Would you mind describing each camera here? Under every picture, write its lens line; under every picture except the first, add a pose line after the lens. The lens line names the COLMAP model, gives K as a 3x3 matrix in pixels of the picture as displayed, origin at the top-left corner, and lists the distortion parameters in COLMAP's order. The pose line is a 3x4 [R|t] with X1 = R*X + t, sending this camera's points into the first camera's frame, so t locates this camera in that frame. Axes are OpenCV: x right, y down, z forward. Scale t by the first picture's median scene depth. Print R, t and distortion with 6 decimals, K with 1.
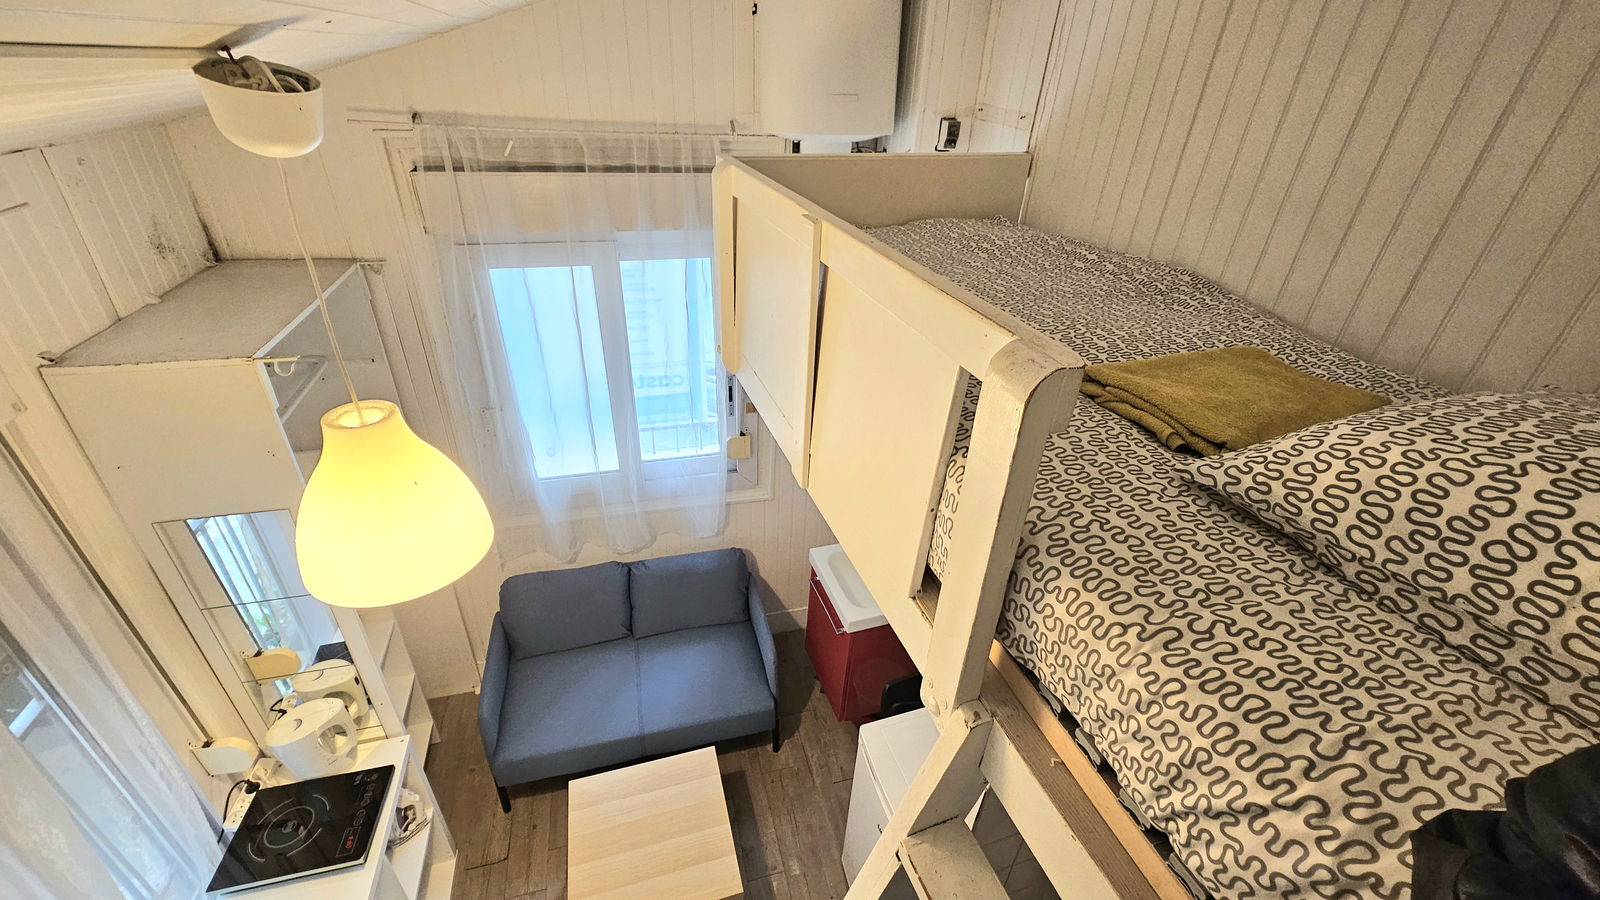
lens RADIAL K [[652.6, 0, 807.7], [0, 652.6, 441.2], [0, 0, 1]] dist [0.003258, -0.002741]
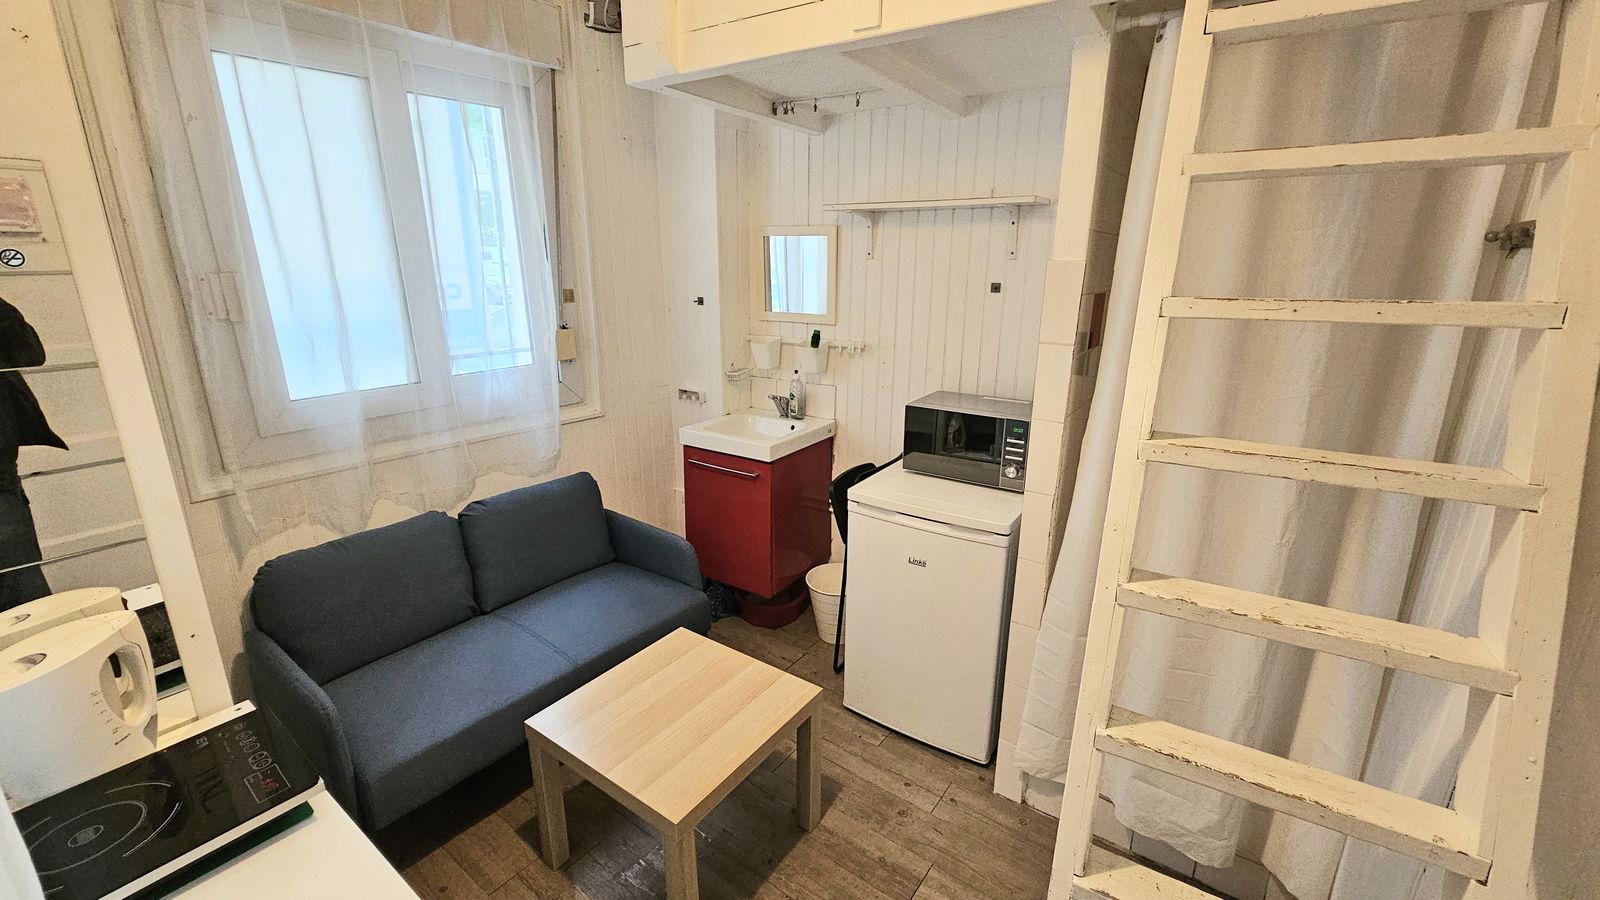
lens RADIAL K [[652.6, 0, 807.7], [0, 652.6, 441.2], [0, 0, 1]] dist [0.003258, -0.002741]
pose [[0.785983, -0.200677, 0.584773, -0.488178], [0.338597, 0.931114, -0.135572, 0.455565], [-0.517284, 0.304560, 0.799788, 0.224595]]
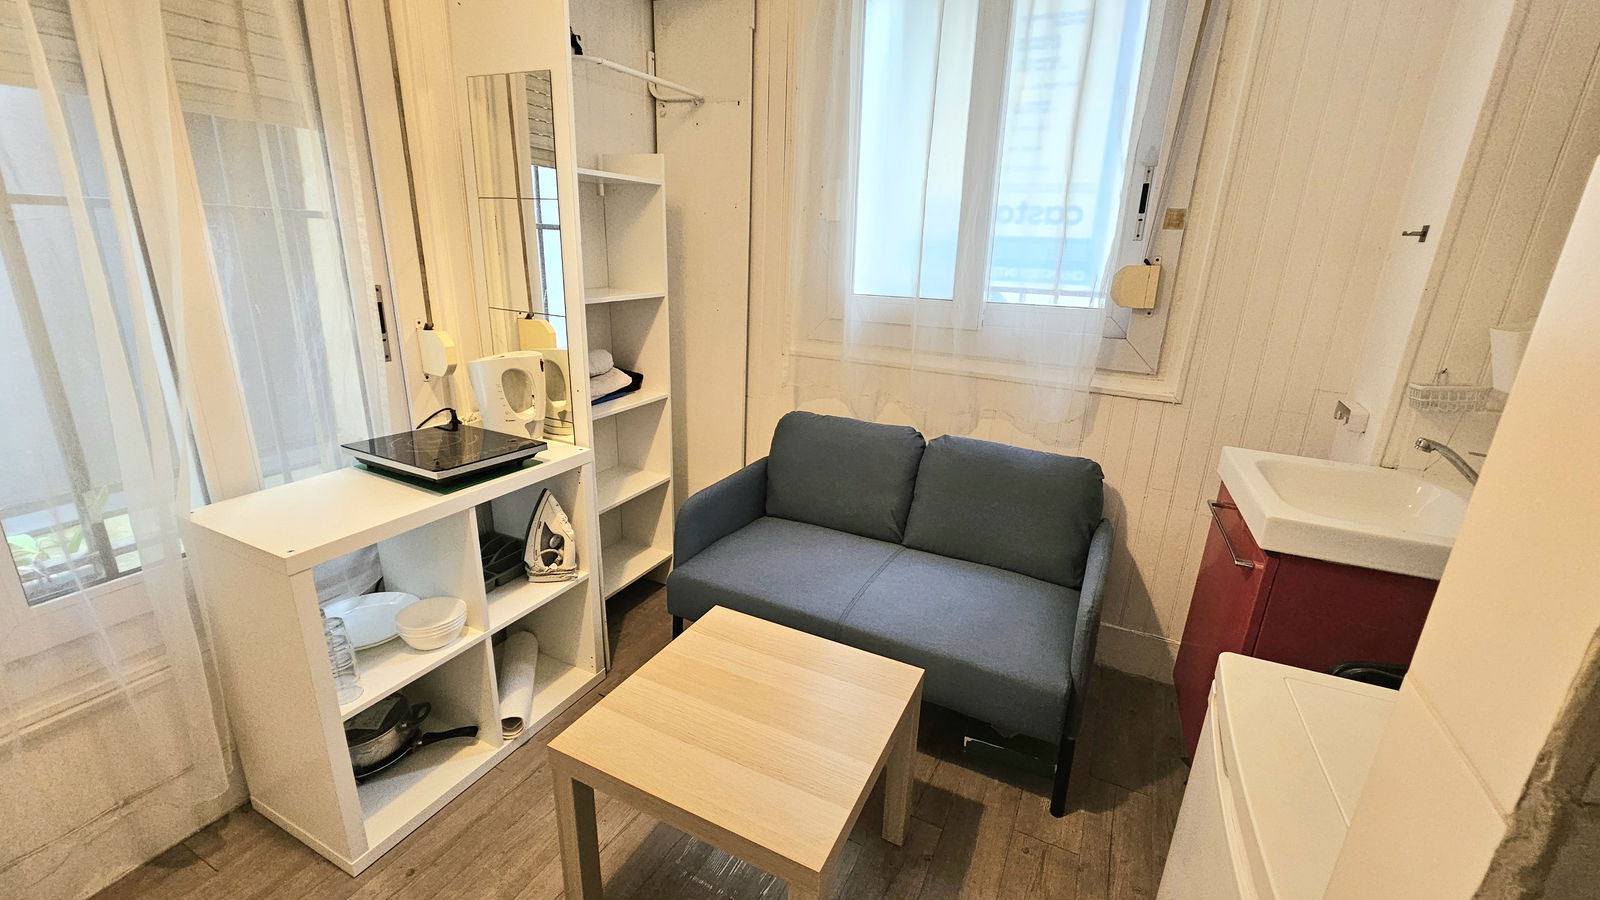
lens RADIAL K [[652.6, 0, 807.7], [0, 652.6, 441.2], [0, 0, 1]] dist [0.003258, -0.002741]
pose [[0.743309, 0.187646, -0.642091, 0.114312], [-0.349667, 0.927270, -0.133800, 0.433763], [0.570284, 0.323973, 0.754862, 0.506262]]
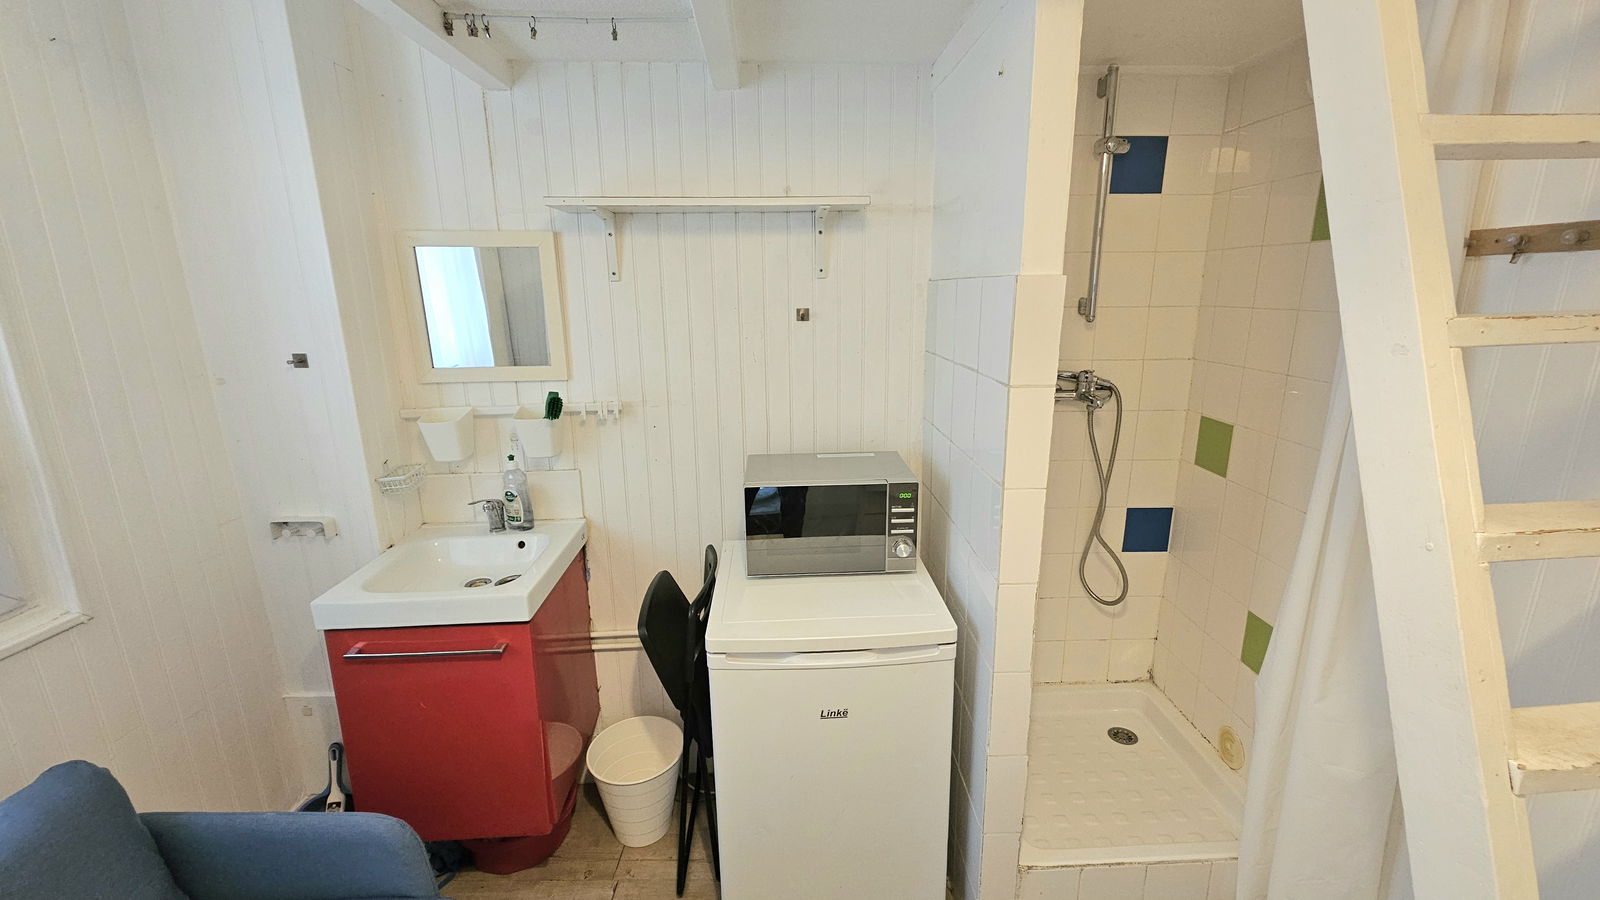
lens RADIAL K [[652.6, 0, 807.7], [0, 652.6, 441.2], [0, 0, 1]] dist [0.003258, -0.002741]
pose [[0.264939, -0.268662, 0.926082, -0.390108], [0.512586, 0.852707, 0.100732, 0.250751], [-0.816739, 0.448009, 0.363627, 0.585403]]
